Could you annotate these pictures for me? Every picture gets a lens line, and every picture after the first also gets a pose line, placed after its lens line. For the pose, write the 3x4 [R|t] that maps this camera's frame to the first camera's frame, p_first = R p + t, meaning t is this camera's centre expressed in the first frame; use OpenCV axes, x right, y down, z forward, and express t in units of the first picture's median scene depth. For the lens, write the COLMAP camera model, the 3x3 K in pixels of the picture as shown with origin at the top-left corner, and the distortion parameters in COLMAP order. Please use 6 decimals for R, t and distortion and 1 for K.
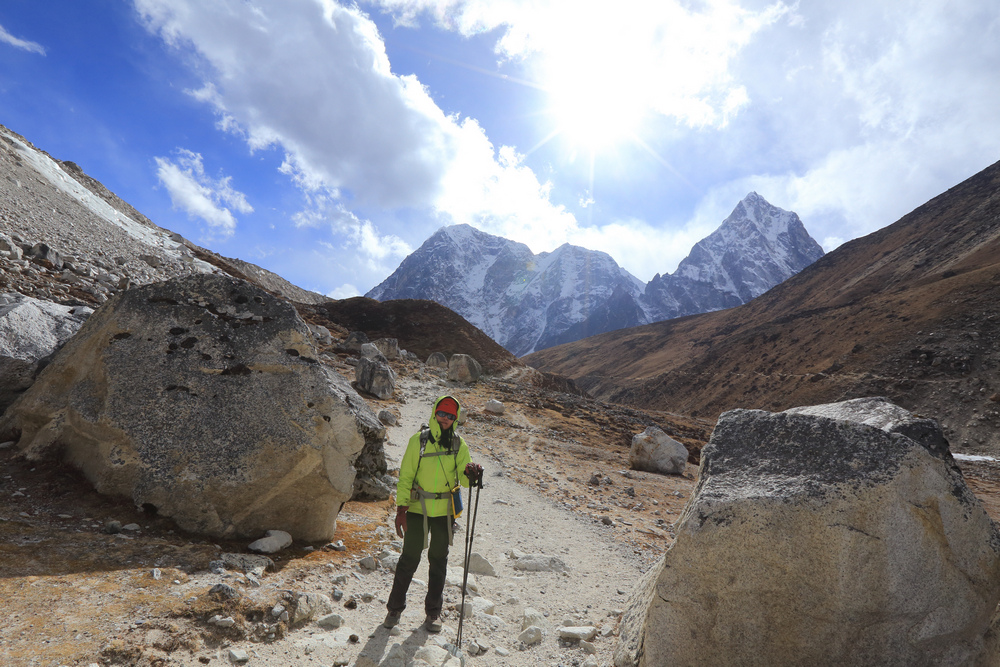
lens RADIAL K [[466.9, 0, 495.7], [0, 466.9, 327.6], [0, 0, 1]] dist [-0.001895, -0.000014]
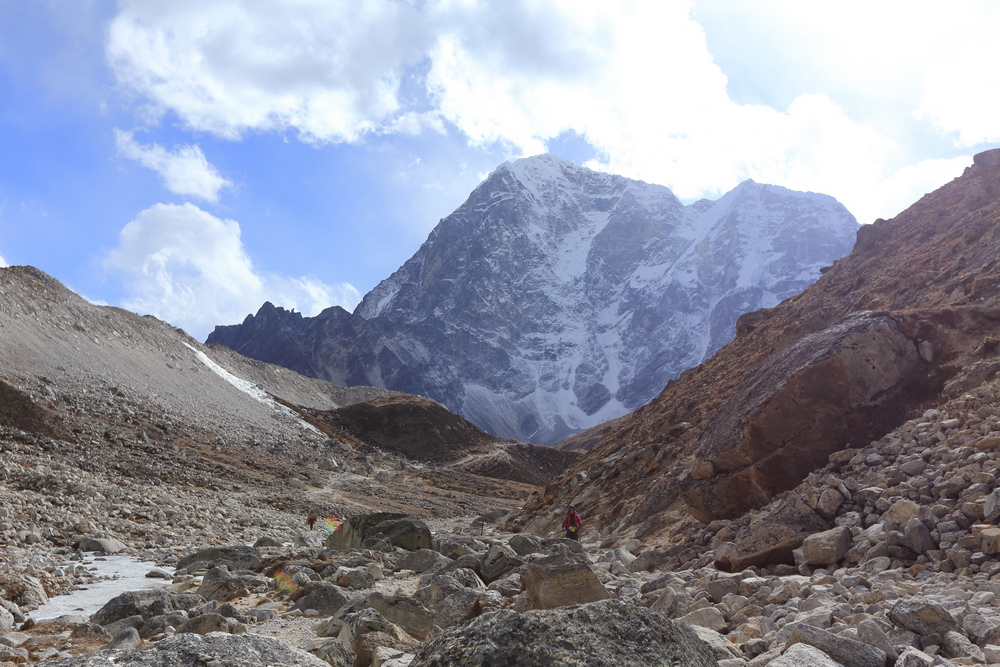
lens RADIAL K [[1021.3, 0, 500.7], [0, 1021.3, 335.7], [0, 0, 1]] dist [0.014347, 0.000000]
pose [[0.989368, -0.029131, -0.142488, 0.040225], [0.029182, 0.999573, -0.001732, -0.018605], [0.142477, -0.002445, 0.989795, -0.141445]]
